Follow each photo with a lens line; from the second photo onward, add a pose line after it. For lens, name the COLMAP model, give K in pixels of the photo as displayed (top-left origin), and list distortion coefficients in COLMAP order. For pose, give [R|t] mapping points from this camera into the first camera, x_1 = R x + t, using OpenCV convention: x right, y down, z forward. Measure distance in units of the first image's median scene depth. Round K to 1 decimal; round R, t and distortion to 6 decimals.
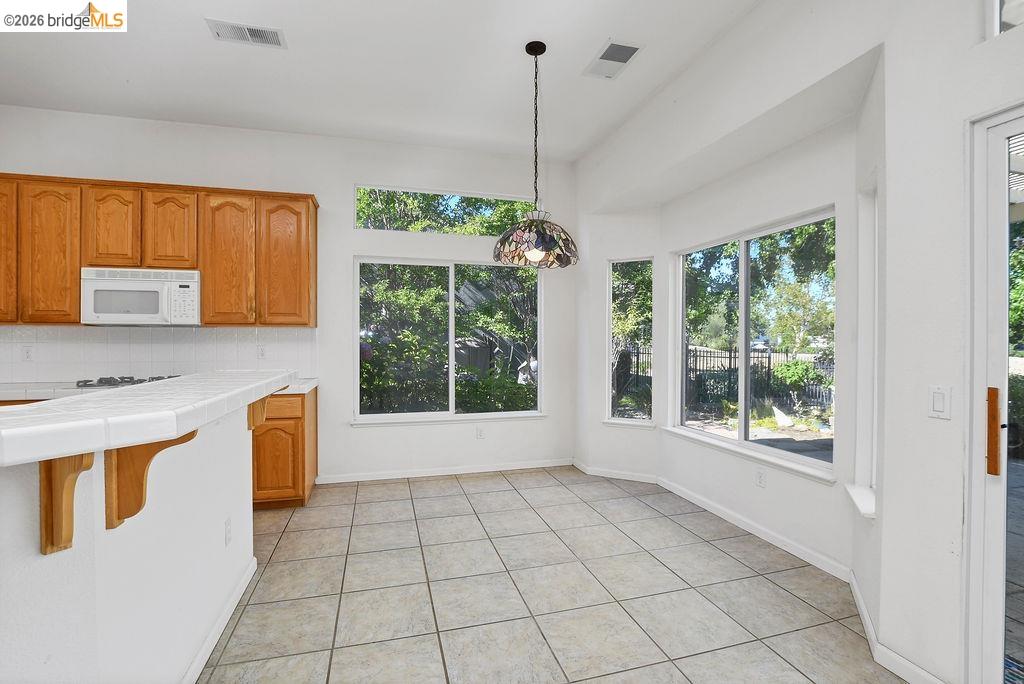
lens RADIAL K [[463.3, 0, 508.5], [0, 463.3, 344.1], [0, 0, 1]] dist [-0.019806, -0.000331]
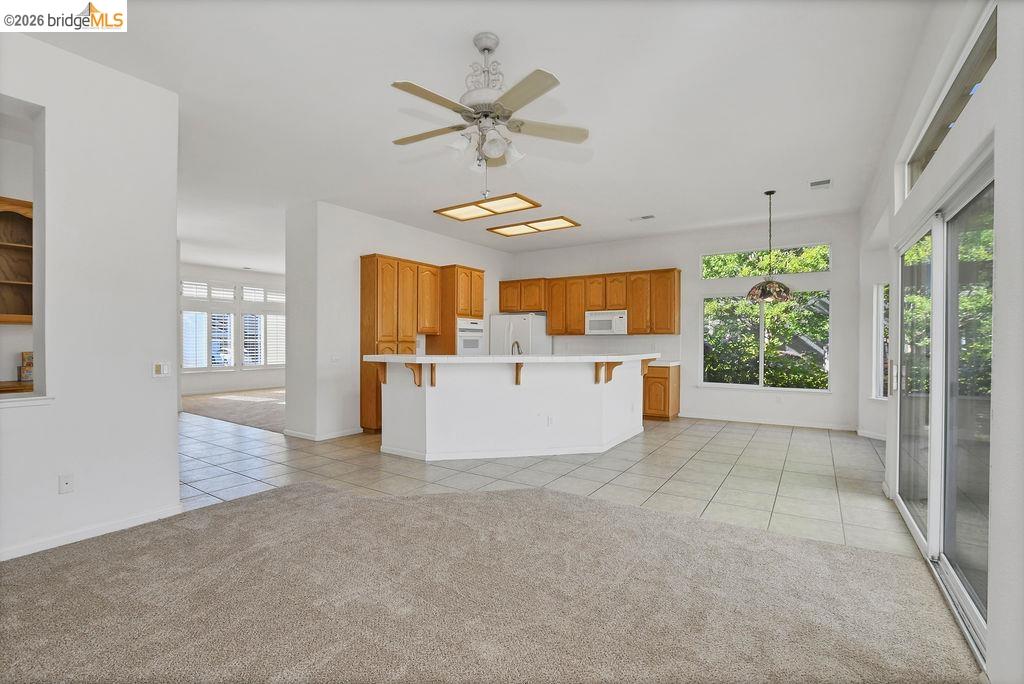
lens RADIAL K [[463.3, 0, 509.8], [0, 463.3, 344.9], [0, 0, 1]] dist [-0.019806, -0.000331]
pose [[0.657555, 0.002352, -0.753403, 0.649978], [-0.006662, 0.999974, -0.002693, 0.019320], [0.753377, 0.006790, 0.657553, -0.910990]]
